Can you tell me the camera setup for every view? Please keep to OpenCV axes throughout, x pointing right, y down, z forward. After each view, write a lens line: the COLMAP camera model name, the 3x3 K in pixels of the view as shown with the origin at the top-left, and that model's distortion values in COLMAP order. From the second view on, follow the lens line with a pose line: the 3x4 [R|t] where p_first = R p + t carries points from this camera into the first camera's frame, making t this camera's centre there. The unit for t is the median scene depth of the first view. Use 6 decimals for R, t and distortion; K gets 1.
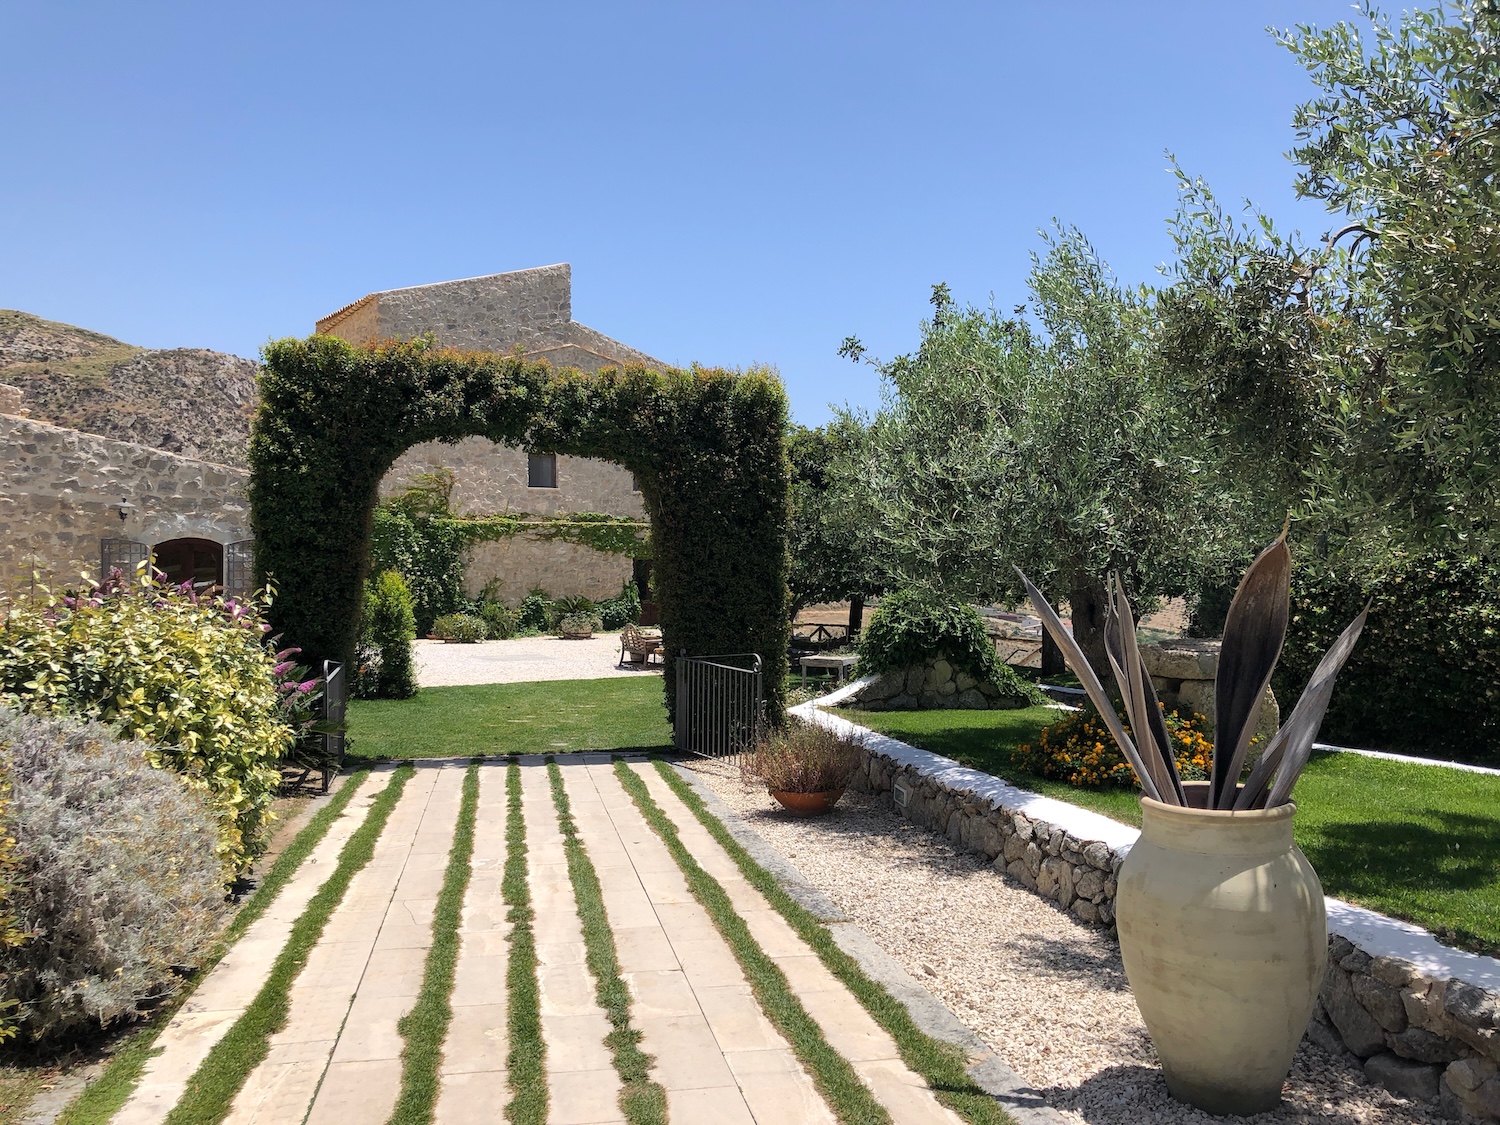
lens RADIAL K [[1219.9, 0, 750.0], [0, 1219.9, 562.5], [0, 0, 1]] dist [0.008017, -0.003001]
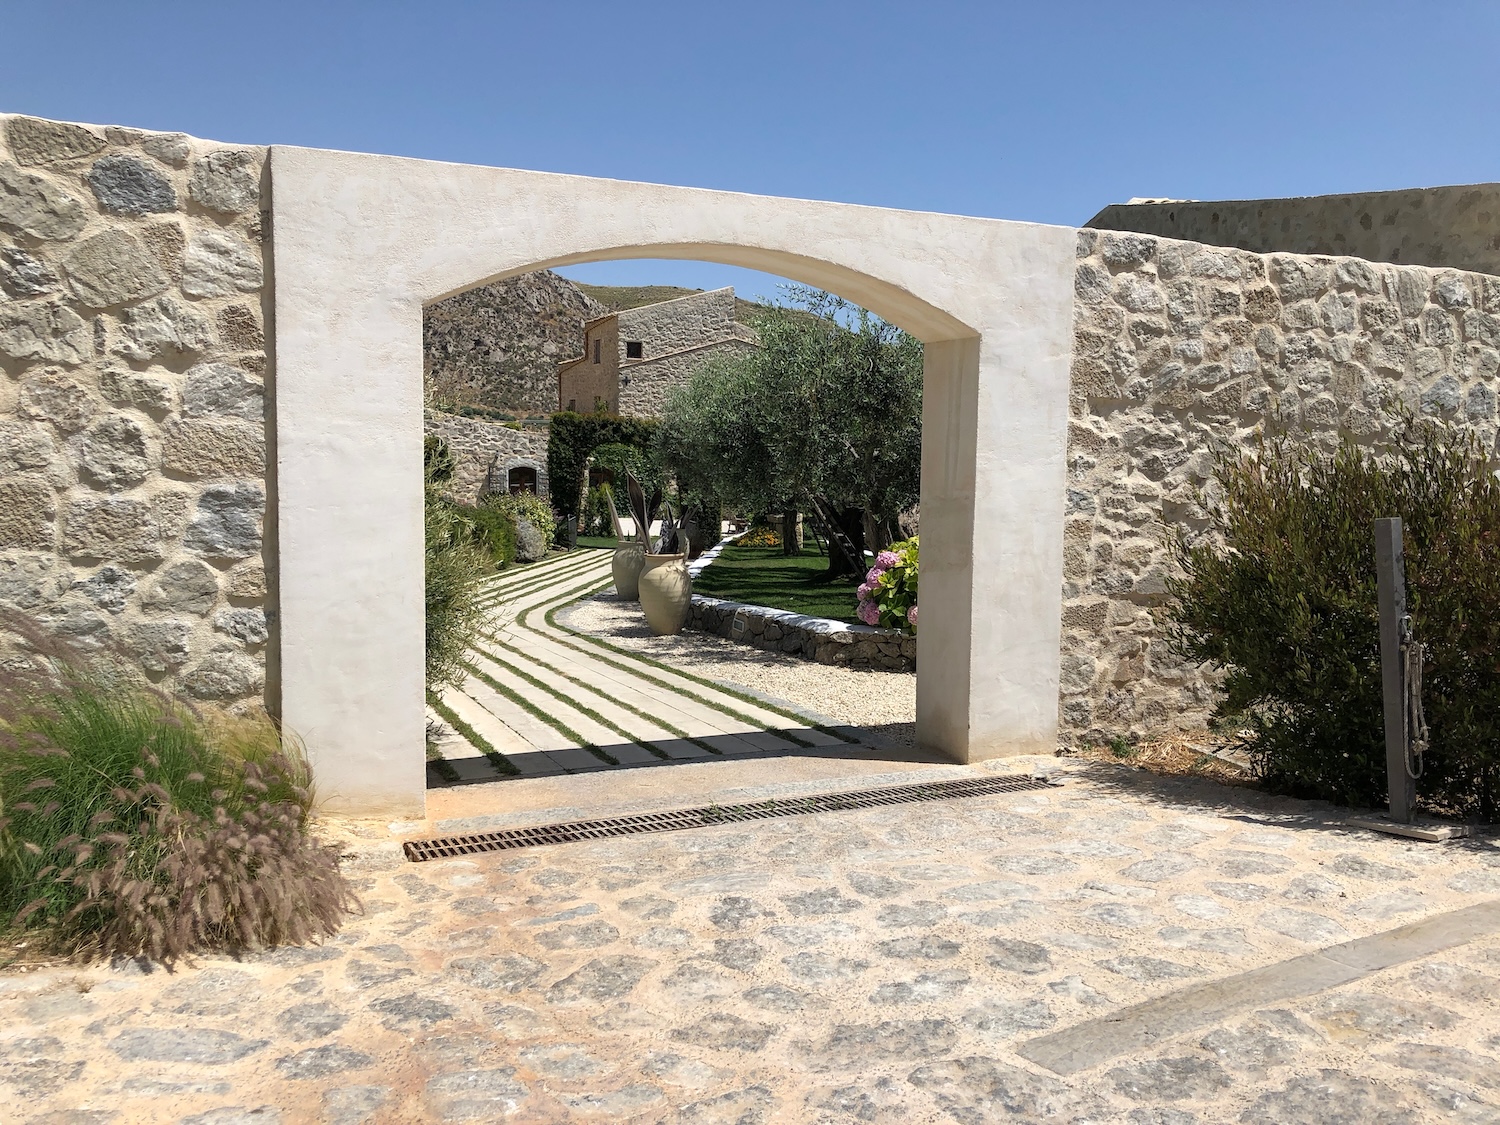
lens RADIAL K [[1219.9, 0, 750.0], [0, 1219.9, 562.5], [0, 0, 1]] dist [0.008017, -0.003001]
pose [[0.974923, 0.032883, -0.220099, 0.790444], [-0.013889, 0.996086, 0.087296, -0.078487], [0.222108, -0.082050, 0.971564, -1.934640]]
